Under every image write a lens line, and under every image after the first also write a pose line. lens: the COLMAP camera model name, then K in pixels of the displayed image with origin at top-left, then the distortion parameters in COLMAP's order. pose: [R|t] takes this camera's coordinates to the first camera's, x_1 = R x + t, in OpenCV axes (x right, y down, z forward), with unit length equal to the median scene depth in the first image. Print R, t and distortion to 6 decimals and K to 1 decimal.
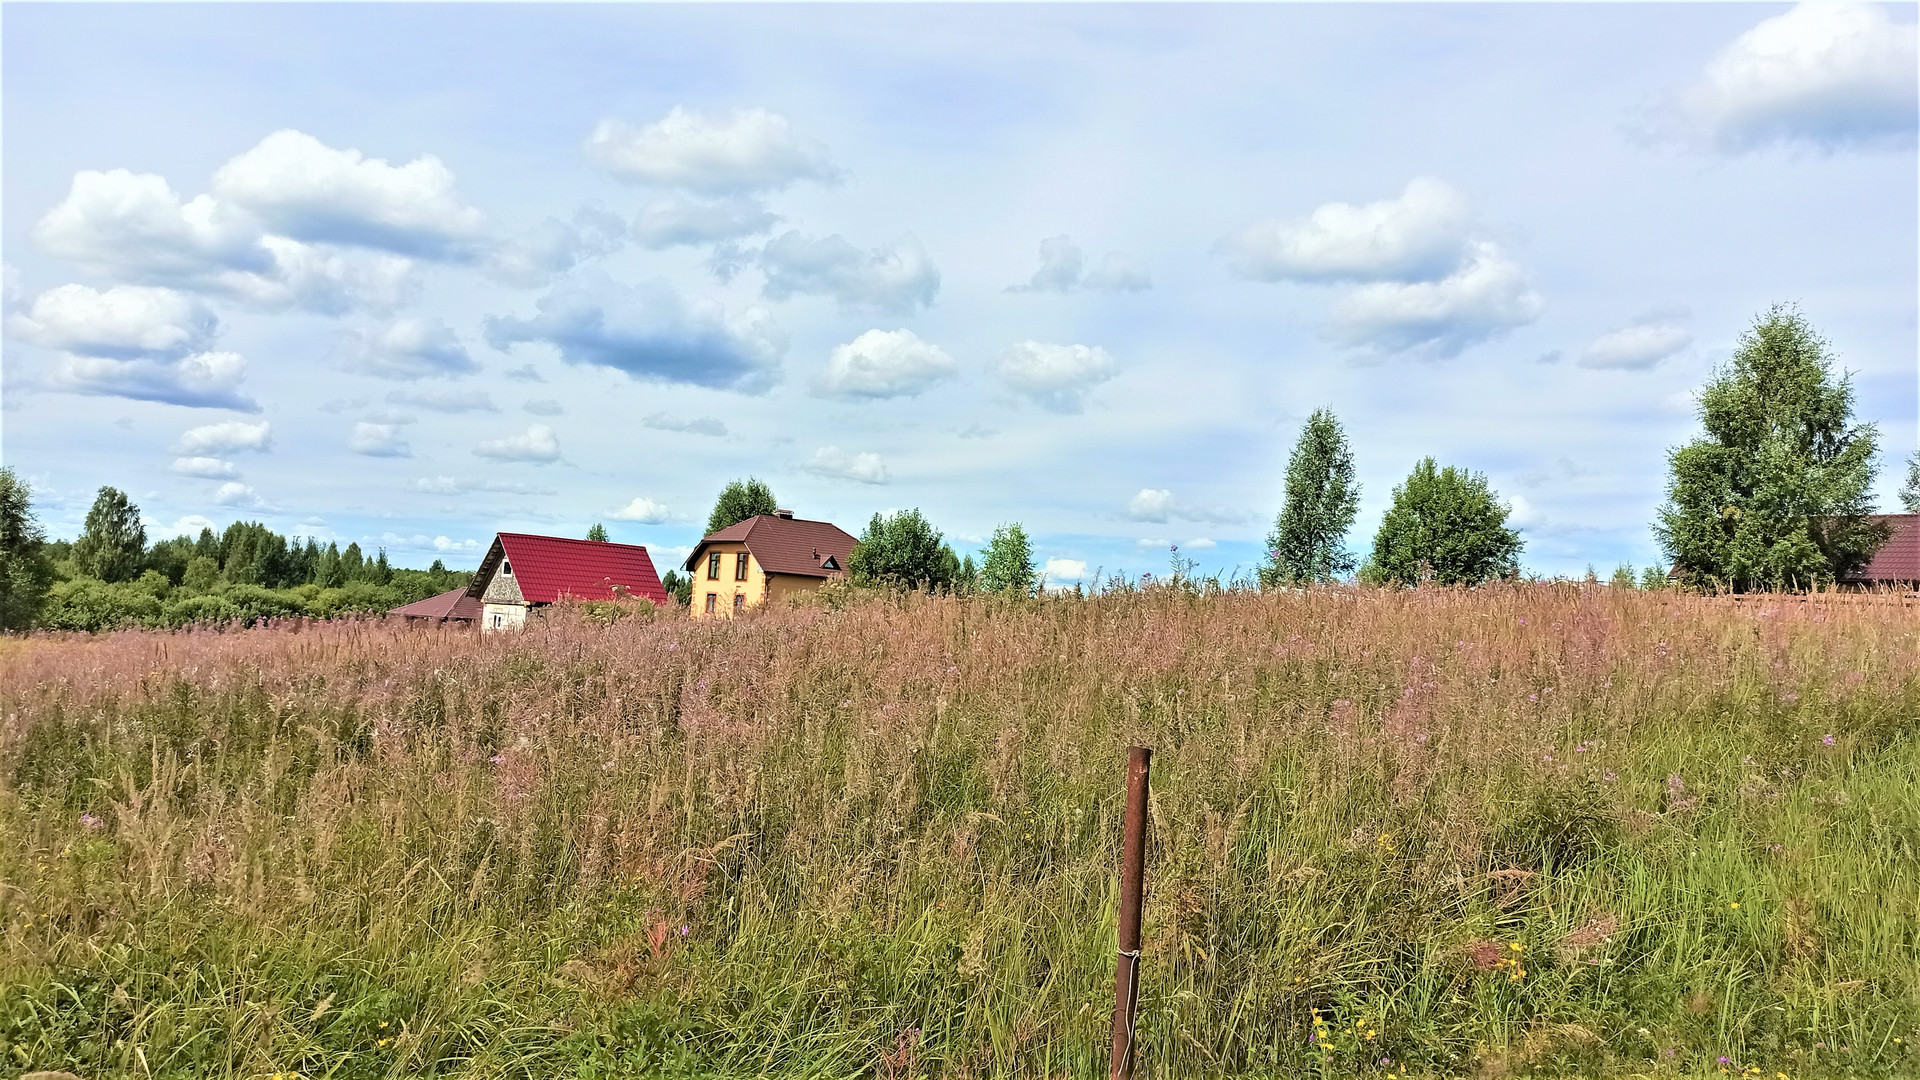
lens RADIAL K [[1394.3, 0, 963.7], [0, 1394.3, 535.8], [0, 0, 1]] dist [0.043406, -0.035532]
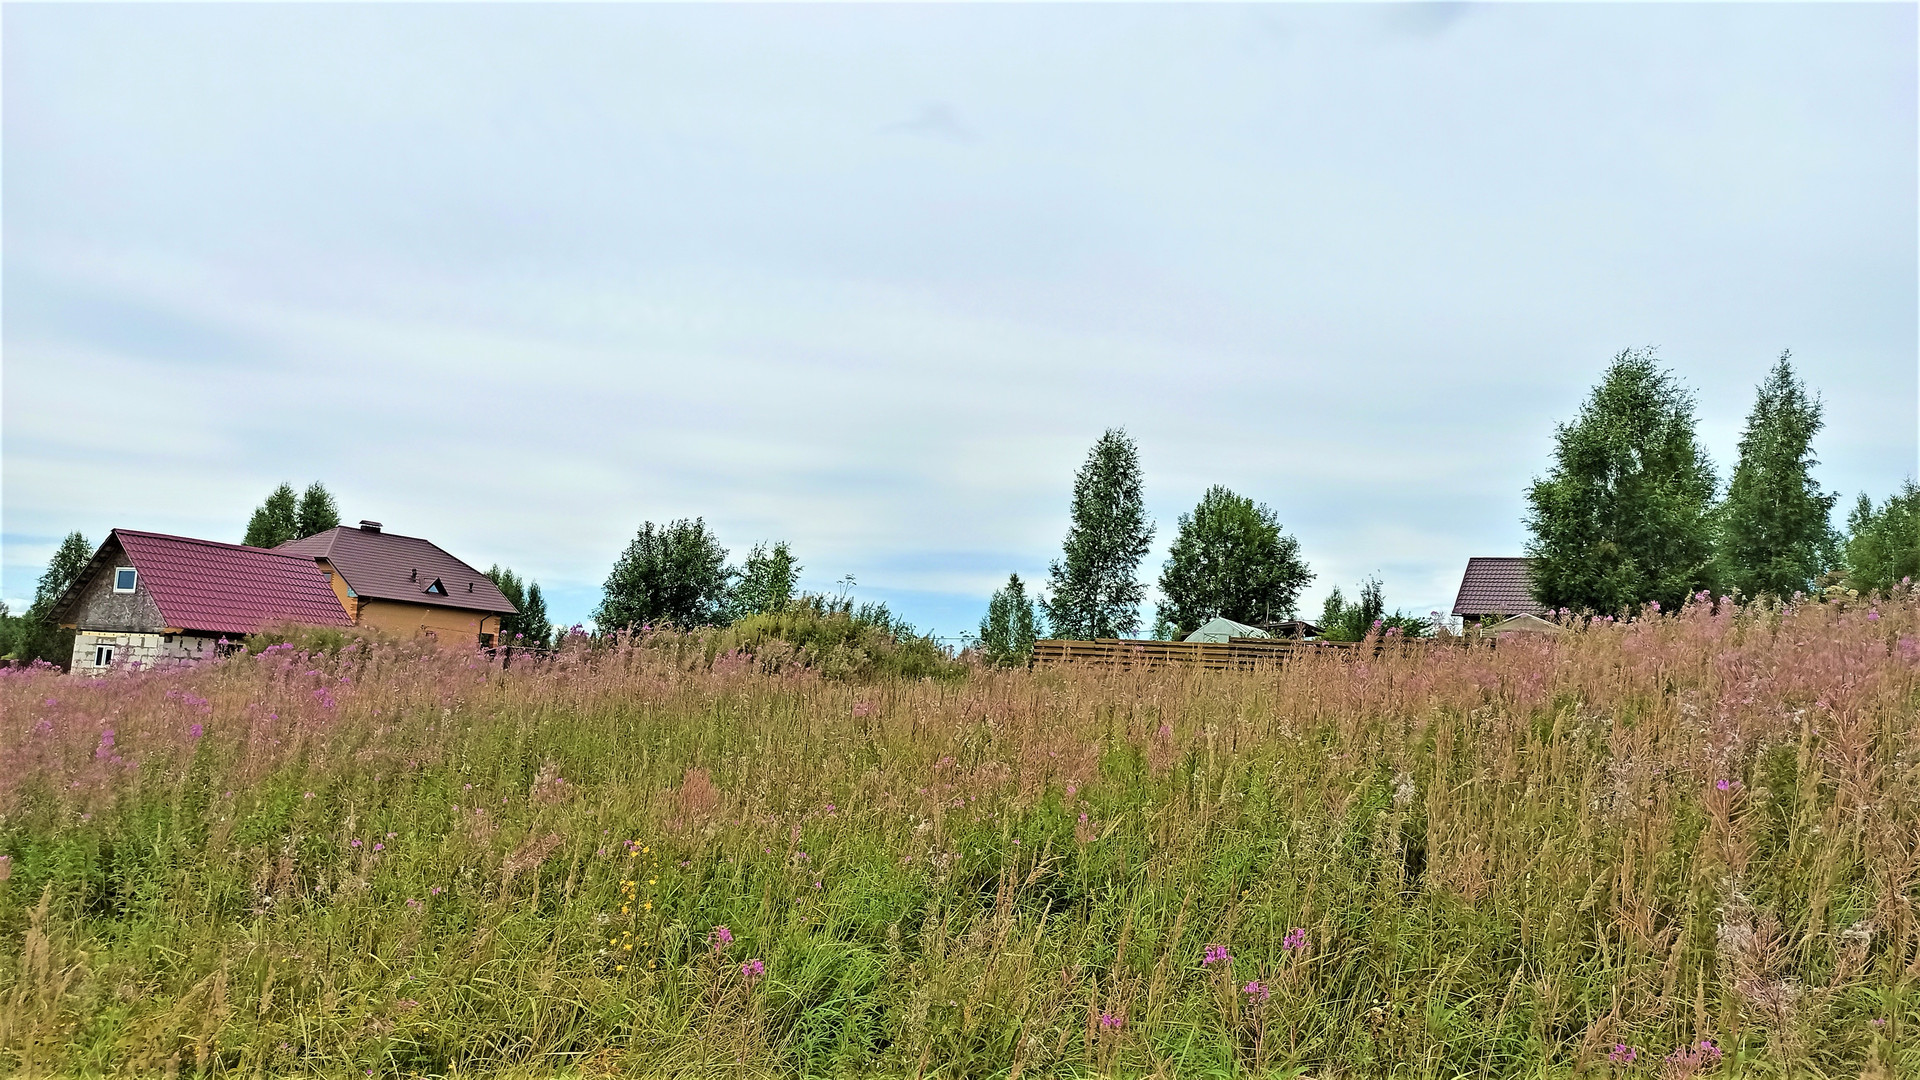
lens RADIAL K [[1394.3, 0, 927.8], [0, 1394.3, 519.4], [0, 0, 1]] dist [0.043406, -0.035532]
pose [[0.939060, 0.038191, 0.341624, -0.173585], [-0.025472, 0.998808, -0.041642, 0.010652], [-0.342807, 0.030403, 0.938914, 0.178113]]
